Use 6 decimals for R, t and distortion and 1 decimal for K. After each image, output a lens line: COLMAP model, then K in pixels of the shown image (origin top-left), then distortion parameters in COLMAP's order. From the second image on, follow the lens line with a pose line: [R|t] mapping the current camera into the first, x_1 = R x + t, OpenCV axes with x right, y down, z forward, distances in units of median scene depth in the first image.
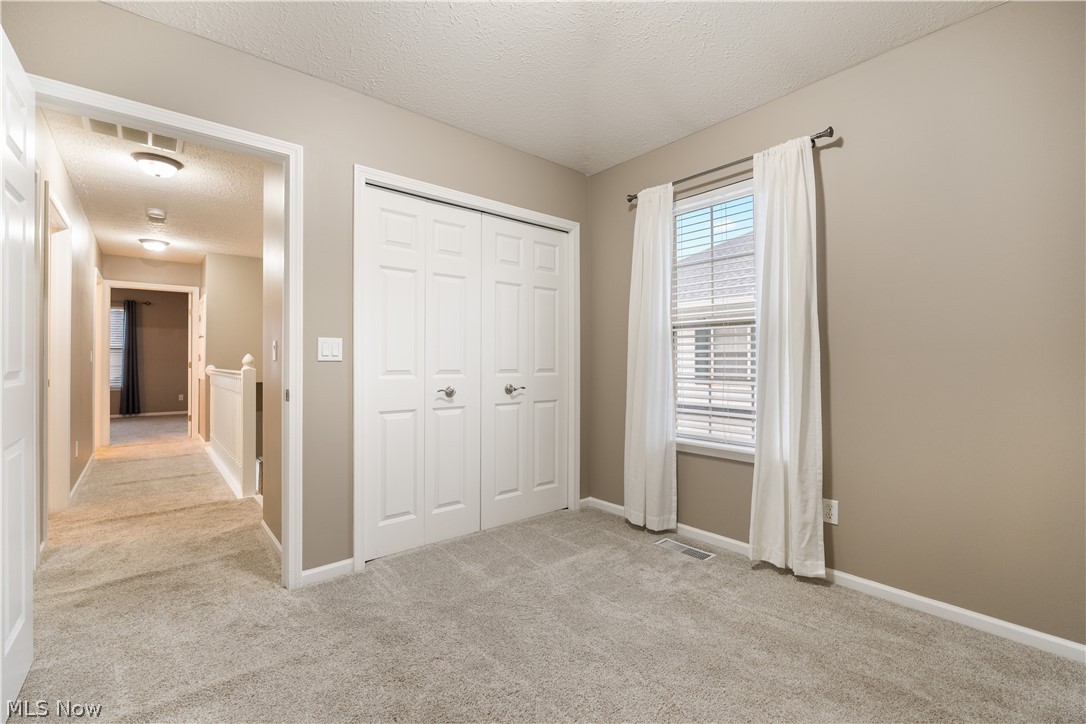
lens RADIAL K [[484.0, 0, 545.4], [0, 484.0, 354.9], [0, 0, 1]] dist [-0.000547, -0.000212]
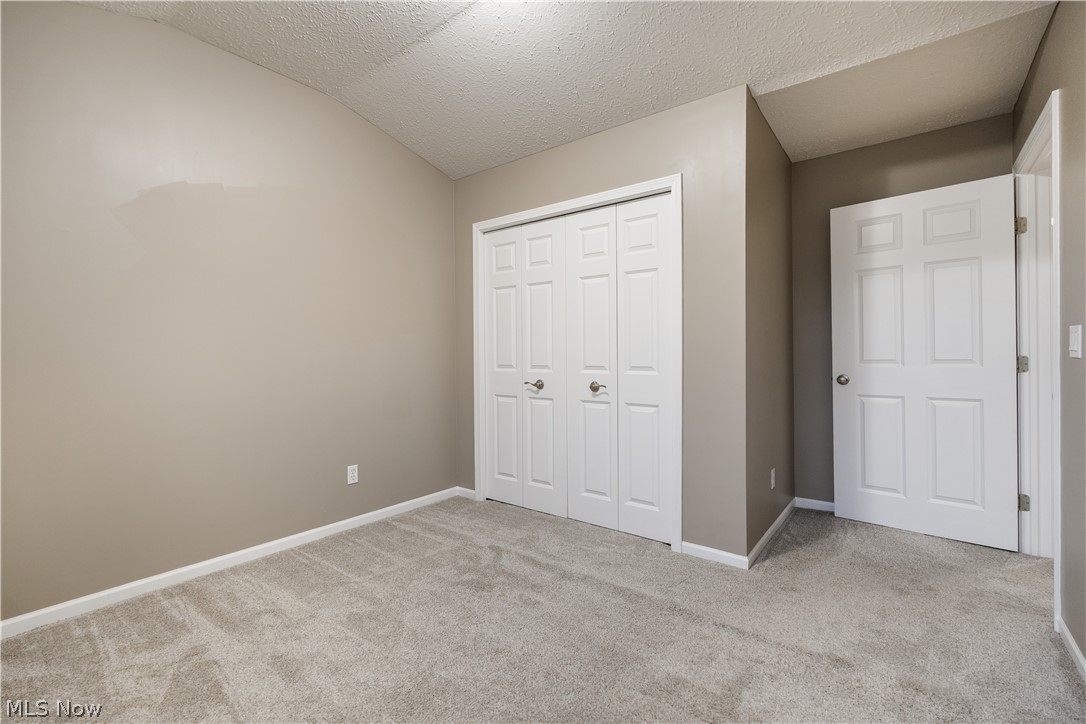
lens RADIAL K [[466.1, 0, 543.0], [0, 466.1, 362.0], [0, 0, 1]] dist [0.002515, 0.000524]
pose [[0.212140, 0.004456, -0.977229, 0.899631], [0.012649, 0.999893, 0.007305, 0.015492], [0.977157, -0.013910, 0.212061, 0.782953]]
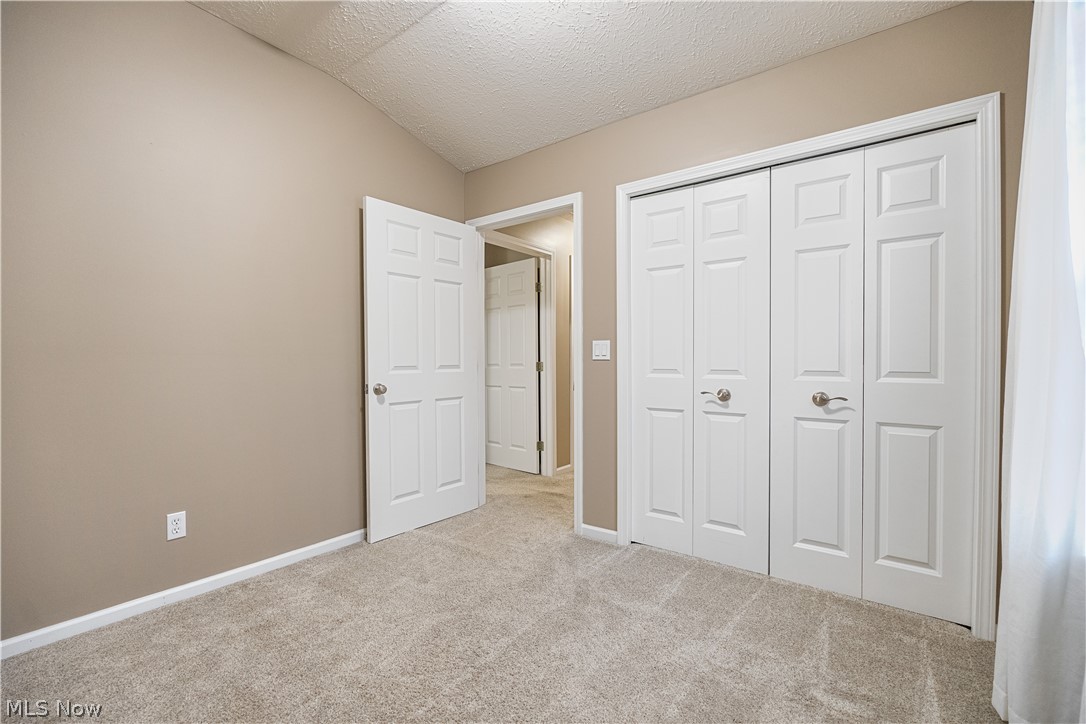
lens RADIAL K [[483.0, 0, 543.0], [0, 483.0, 362.0], [0, 0, 1]] dist [-0.003648, -0.000342]
pose [[0.203474, -0.000027, -0.979080, 0.587676], [0.012717, 0.999916, 0.002616, 0.010989], [0.978998, -0.012984, 0.203457, 0.515269]]
